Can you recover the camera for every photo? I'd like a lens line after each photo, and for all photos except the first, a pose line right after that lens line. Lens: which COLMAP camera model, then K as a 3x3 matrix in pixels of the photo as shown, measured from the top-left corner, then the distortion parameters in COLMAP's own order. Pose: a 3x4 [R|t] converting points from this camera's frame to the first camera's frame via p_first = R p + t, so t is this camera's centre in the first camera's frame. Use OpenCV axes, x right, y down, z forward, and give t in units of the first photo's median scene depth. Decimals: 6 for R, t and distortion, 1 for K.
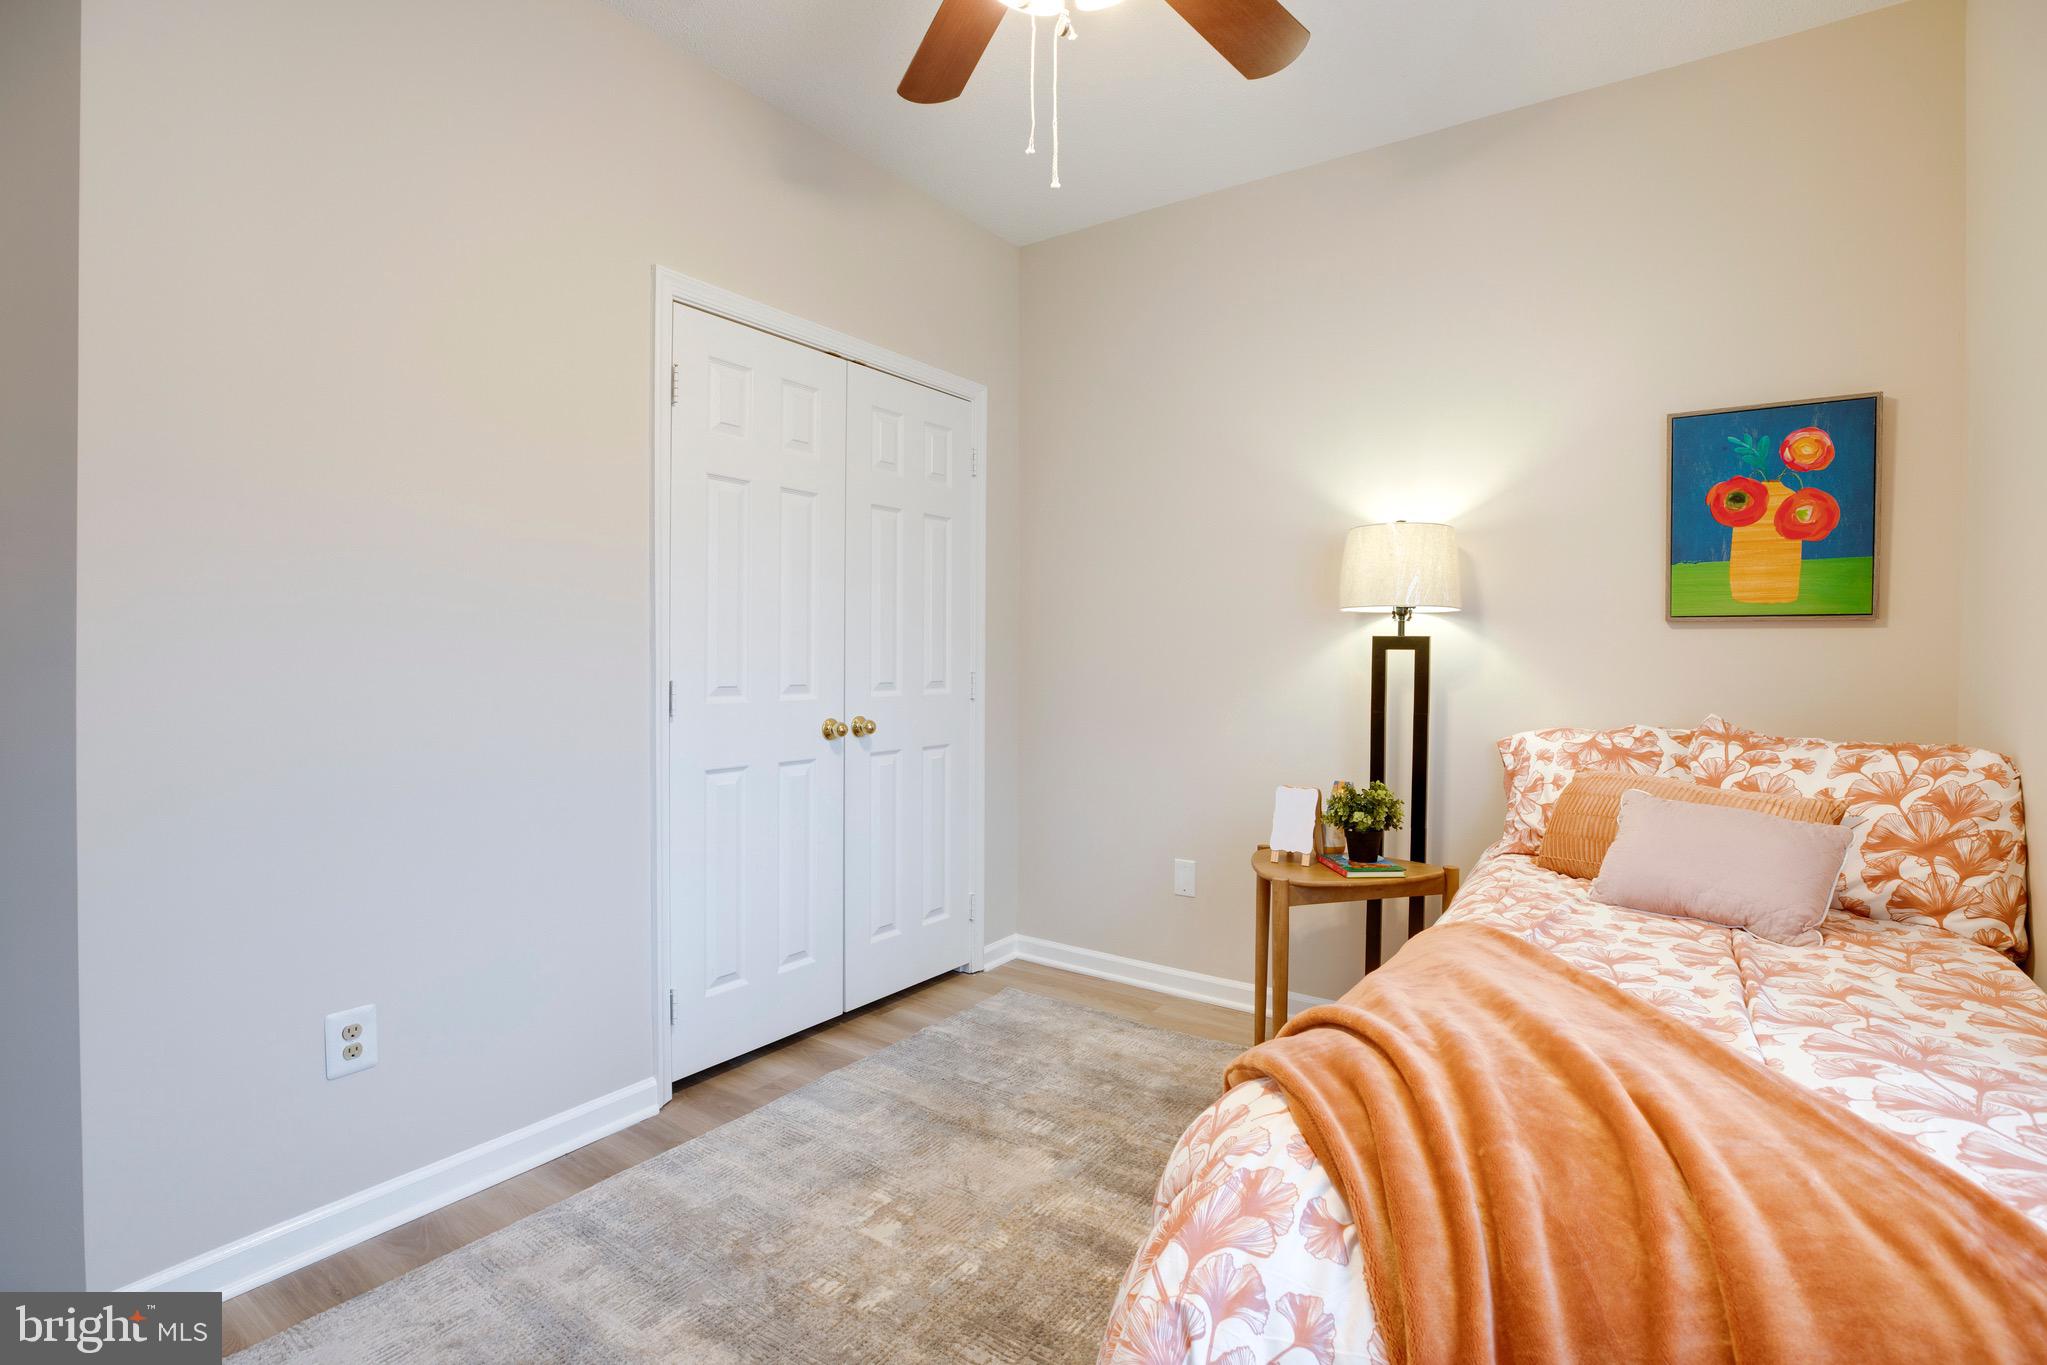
lens RADIAL K [[962.3, 0, 1026.9], [0, 962.3, 671.5], [0, 0, 1]] dist [-0.031639, 0.009260]
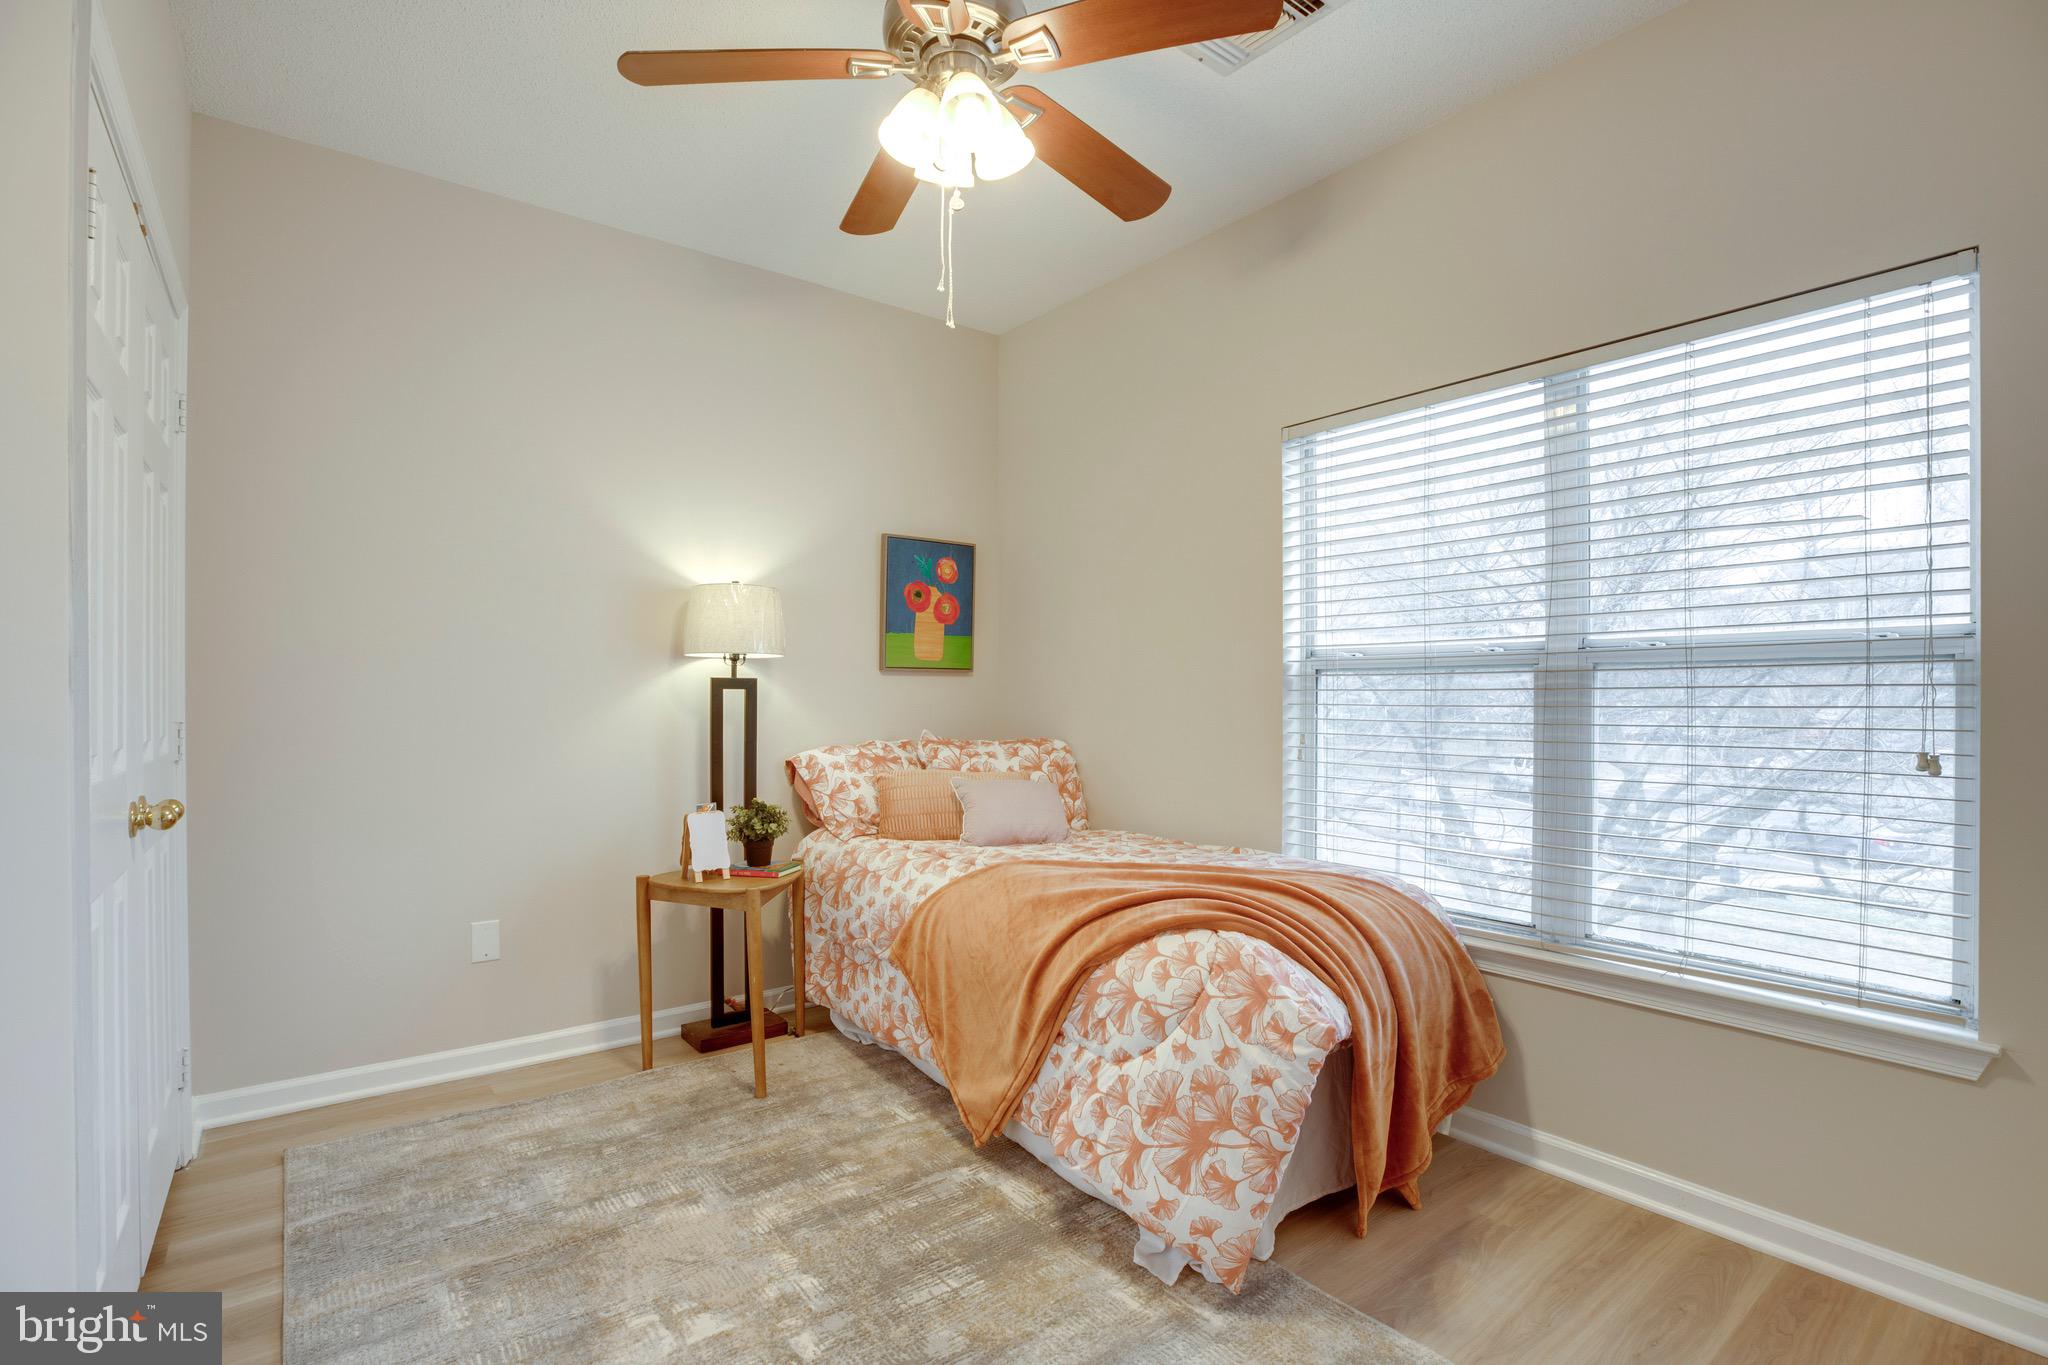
lens RADIAL K [[962.8, 0, 1031.2], [0, 962.8, 688.1], [0, 0, 1]] dist [-0.031639, 0.009260]
pose [[0.303191, -0.002598, 0.952926, -0.733547], [0.017106, 0.999850, -0.002717, -0.016561], [-0.952776, 0.017124, 0.303190, 0.324457]]
